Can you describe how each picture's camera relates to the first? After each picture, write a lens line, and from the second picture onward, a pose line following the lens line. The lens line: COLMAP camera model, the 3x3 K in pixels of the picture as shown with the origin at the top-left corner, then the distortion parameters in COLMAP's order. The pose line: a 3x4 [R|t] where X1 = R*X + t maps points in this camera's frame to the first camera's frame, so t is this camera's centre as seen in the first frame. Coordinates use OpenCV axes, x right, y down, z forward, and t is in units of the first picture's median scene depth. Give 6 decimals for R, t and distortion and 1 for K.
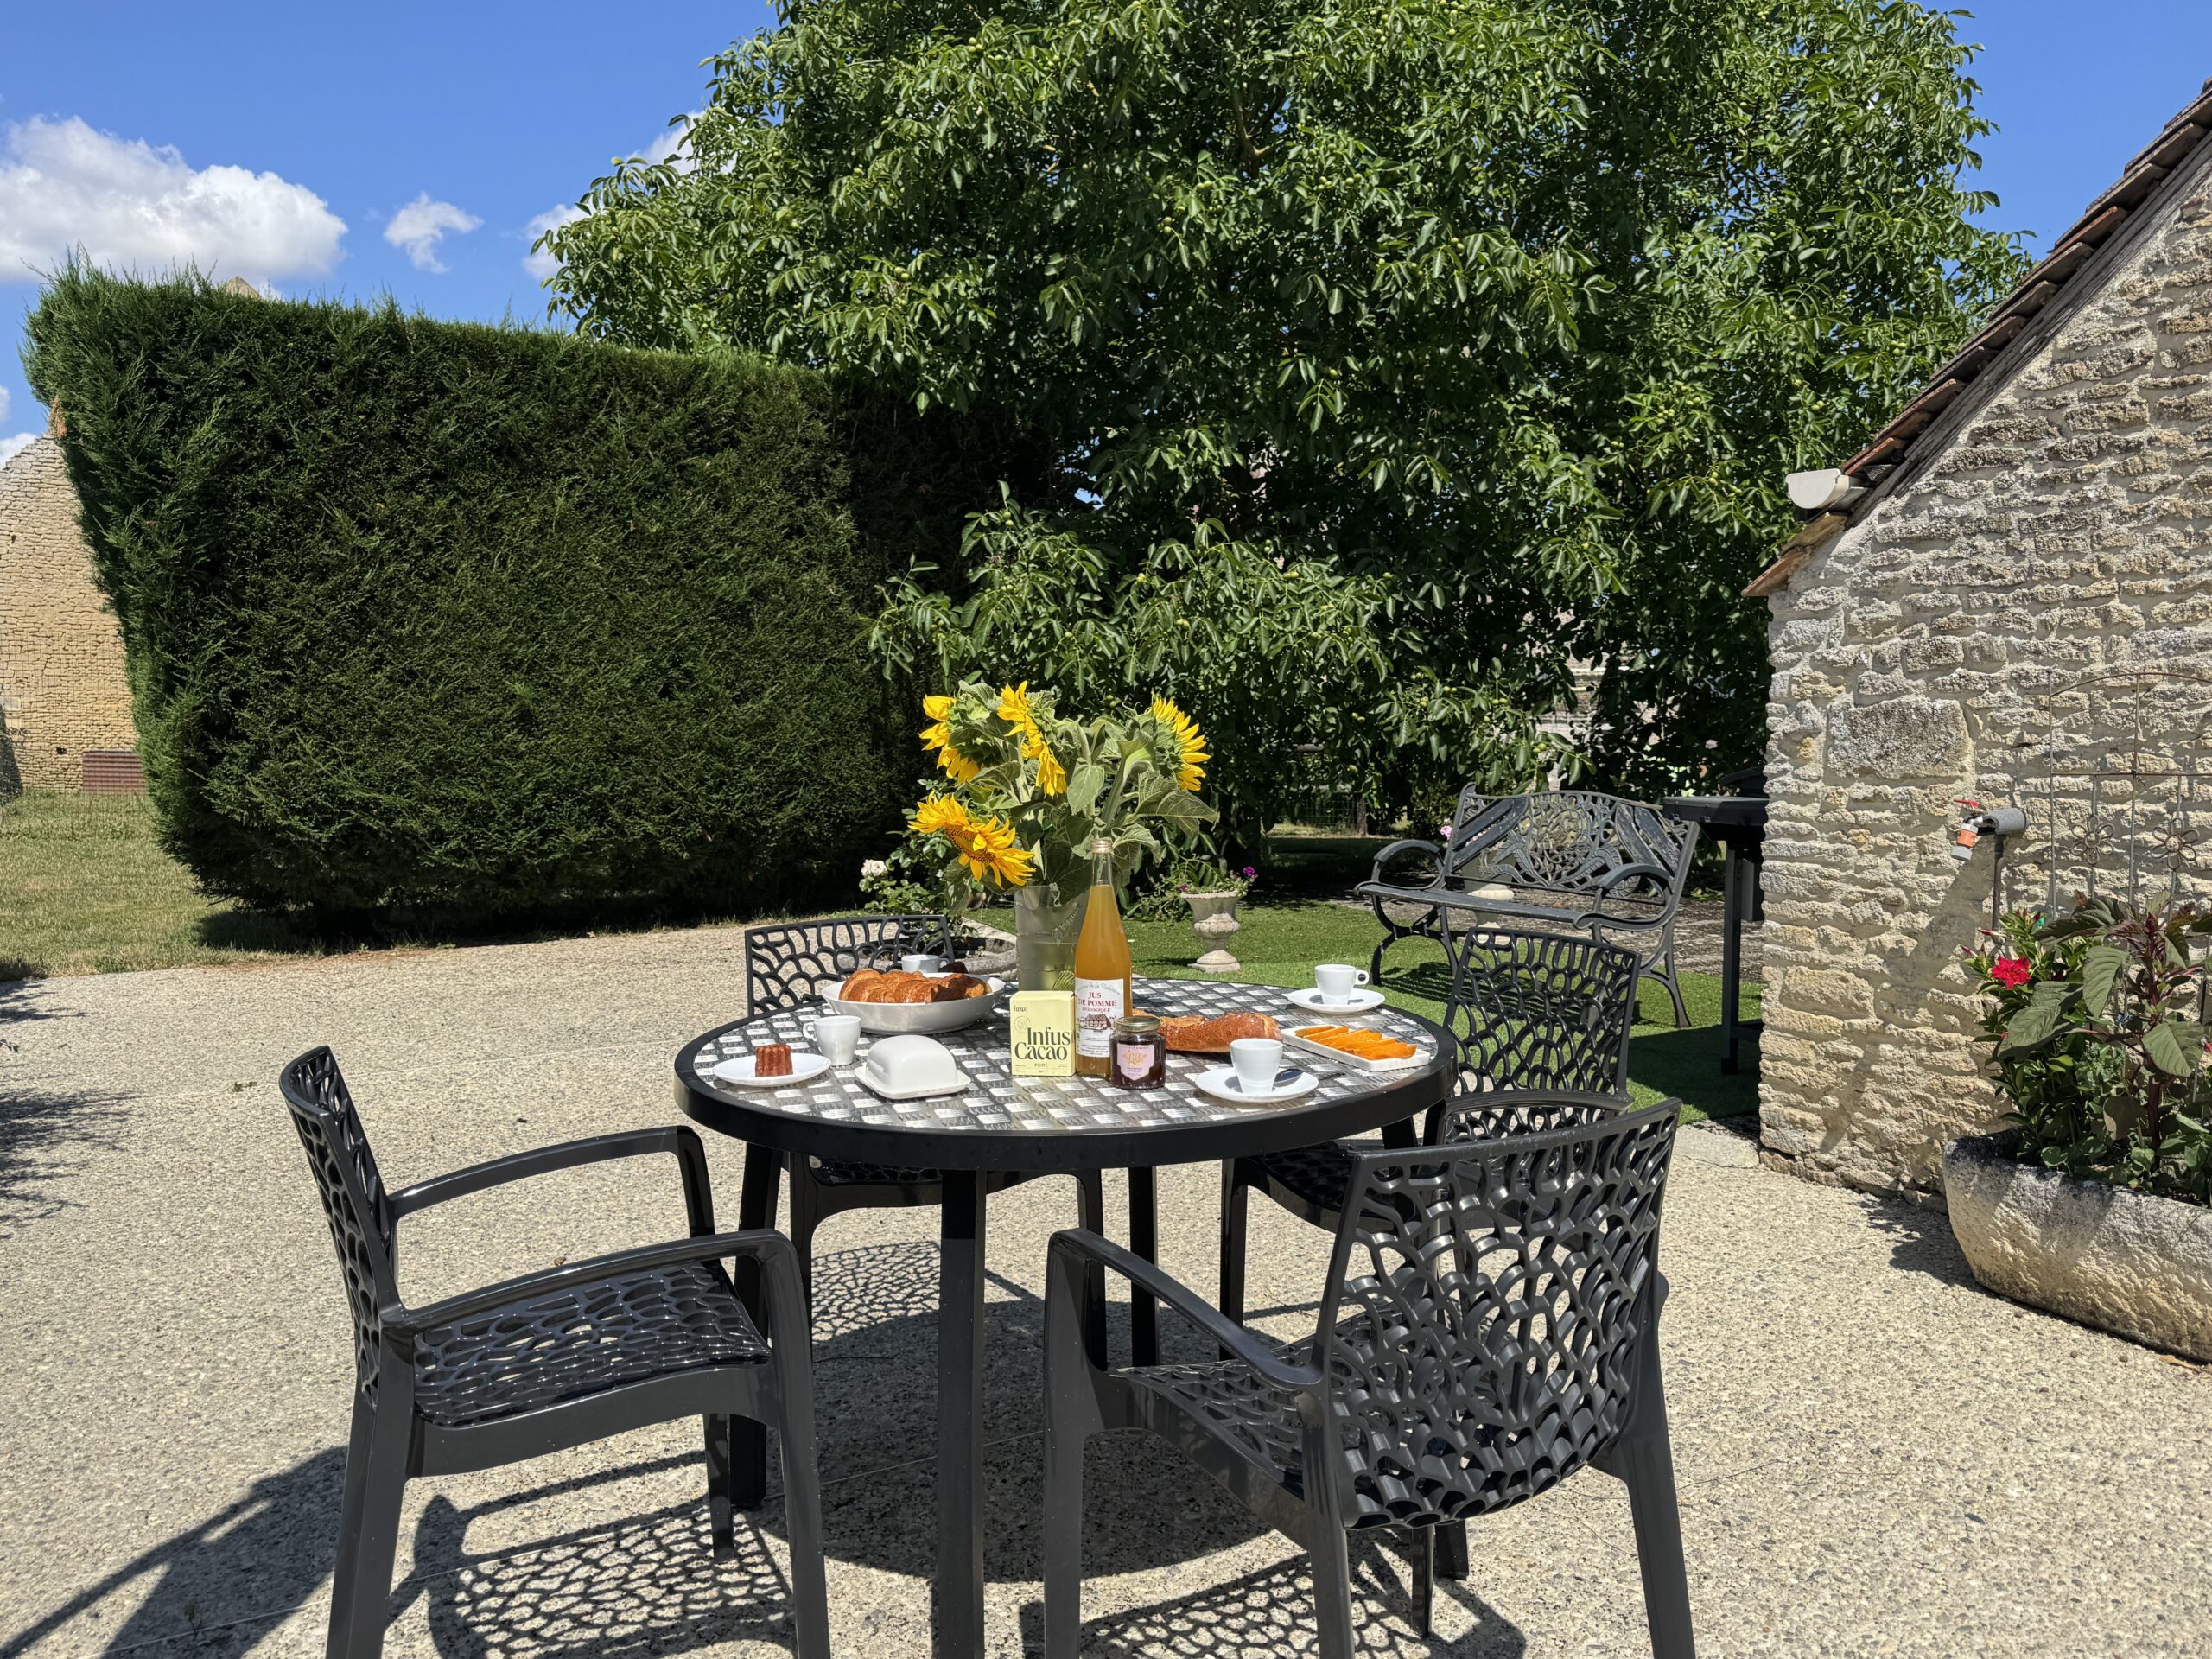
lens RADIAL K [[1671.4, 0, 1105.6], [0, 1671.4, 834.1], [0, 0, 1]] dist [0.000942, 0.000287]
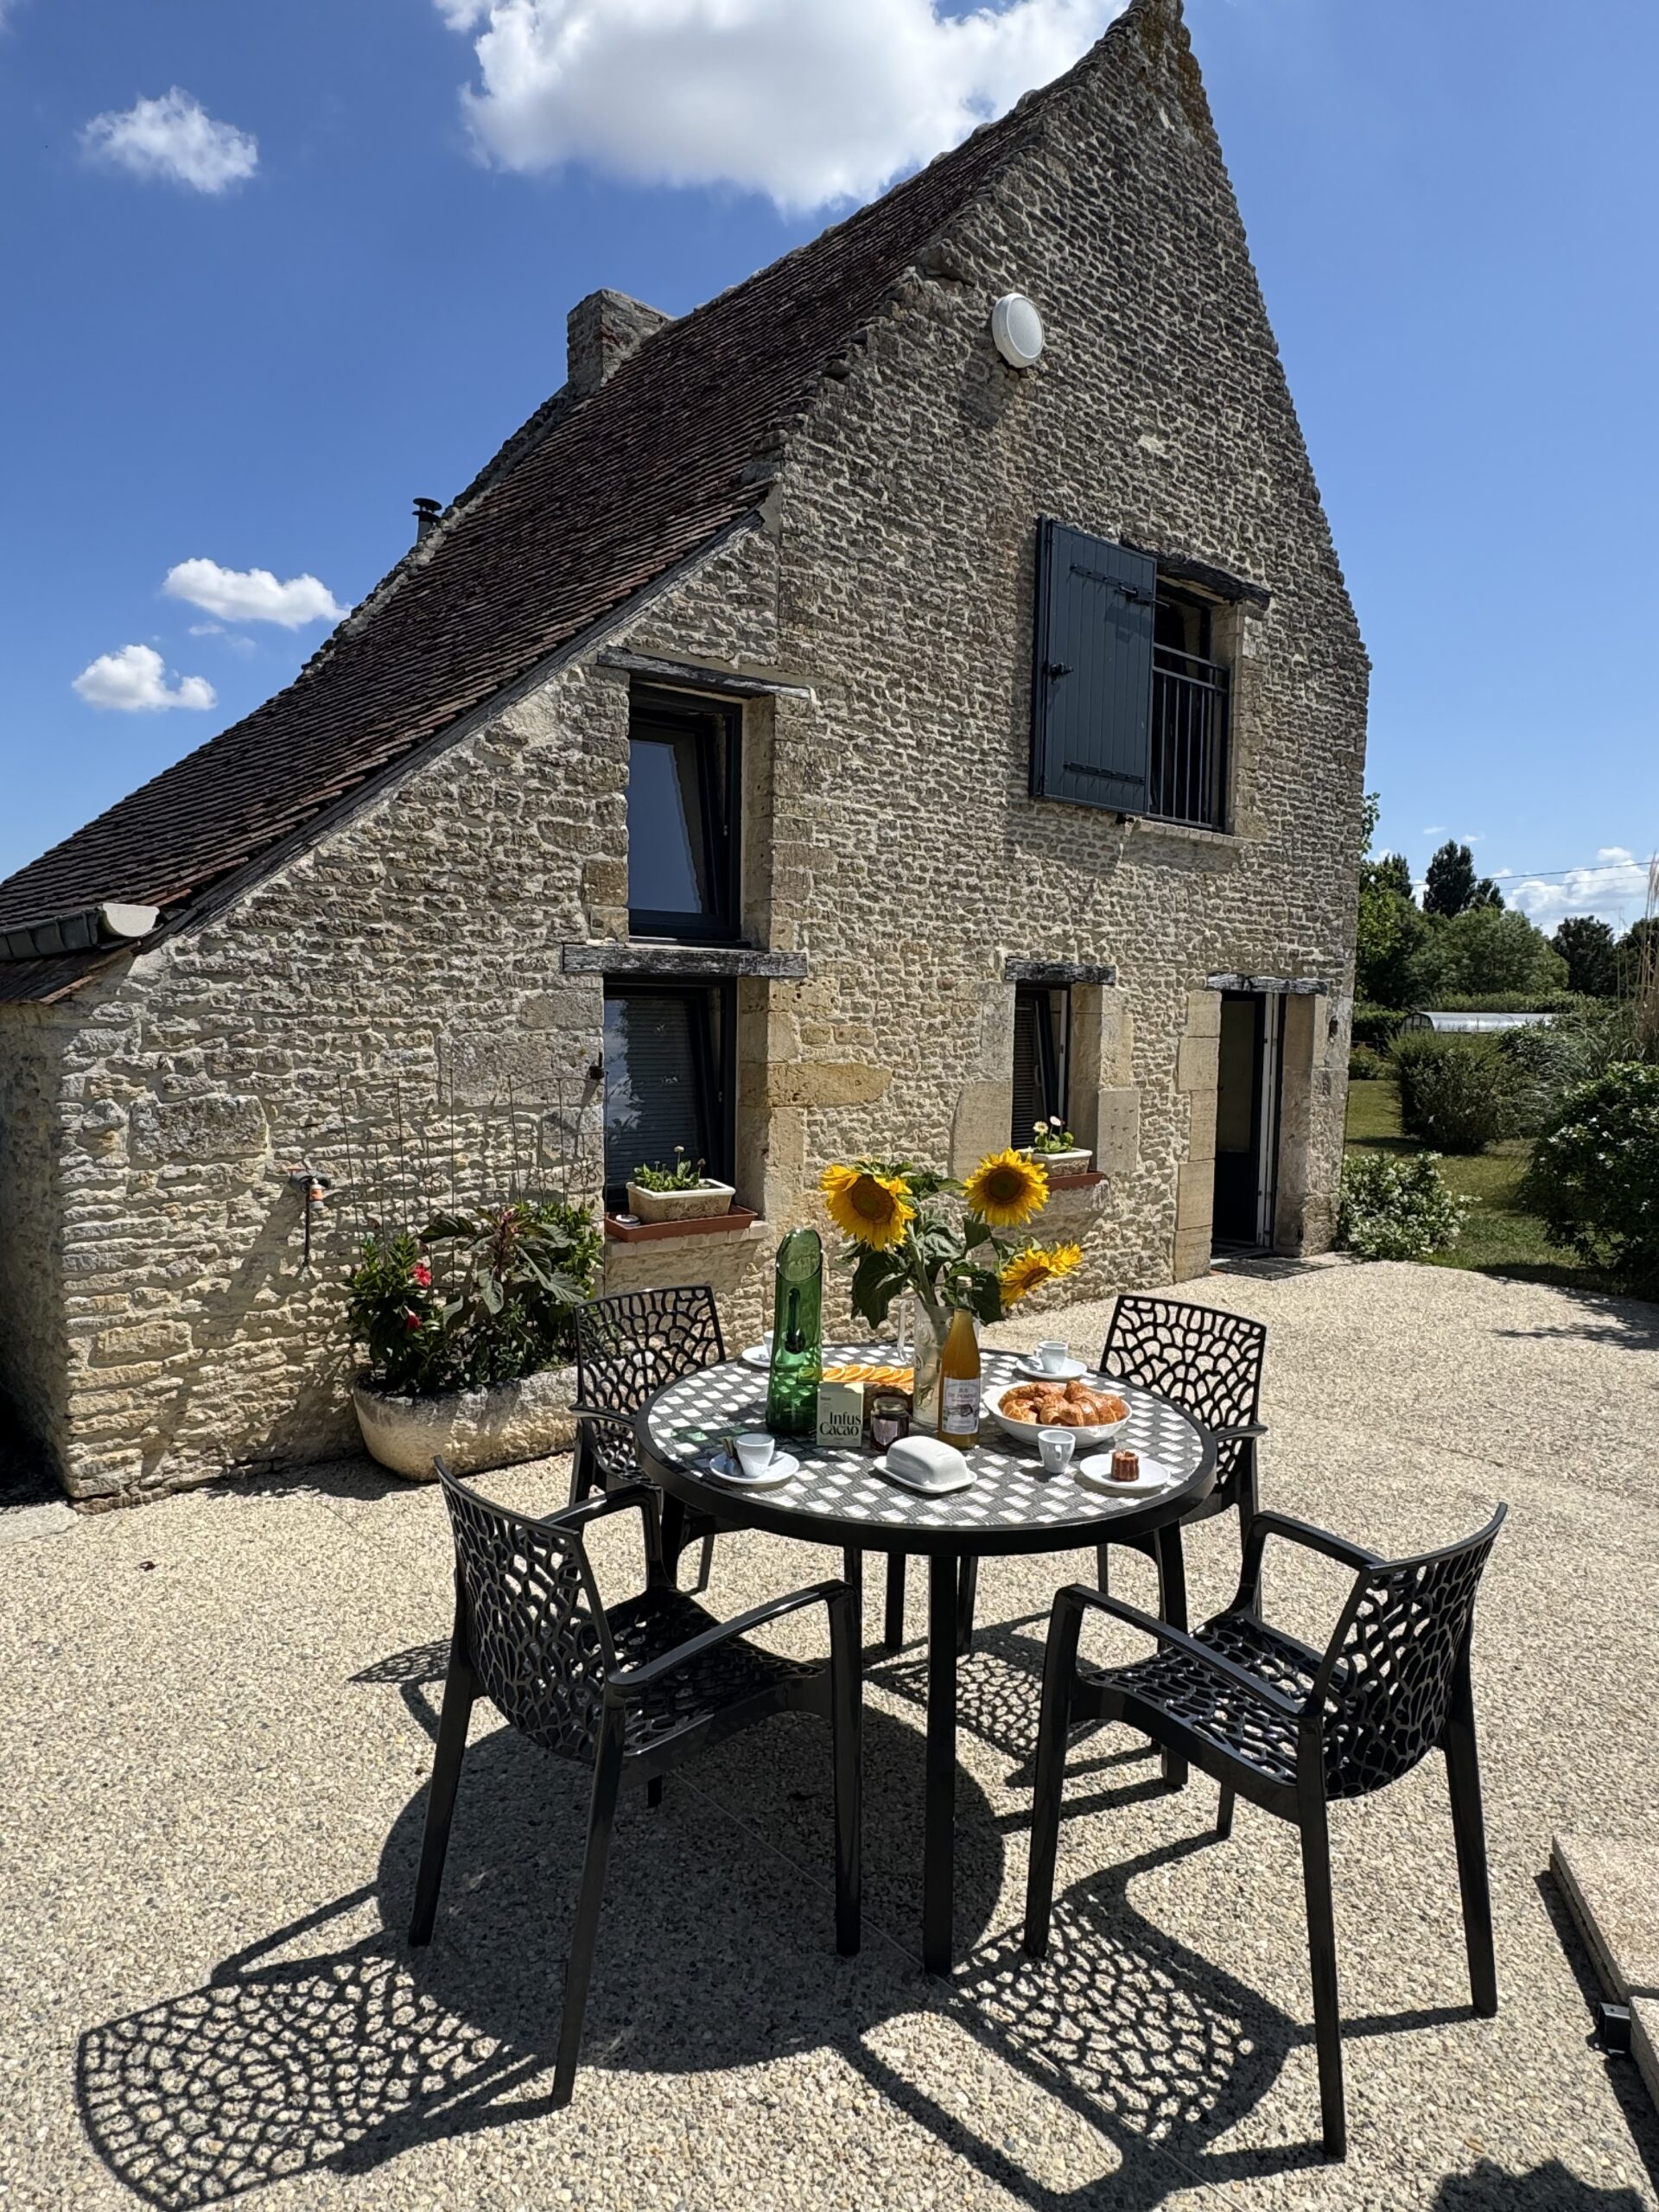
lens RADIAL K [[1343.9, 0, 828.5], [0, 1343.9, 1102.4], [0, 0, 1]] dist [0.001940, 0.000552]
pose [[-0.230235, -0.072275, 0.970447, -0.644590], [0.052637, 0.994853, 0.086581, -0.143063], [-0.971710, 0.071015, -0.225246, 0.789740]]
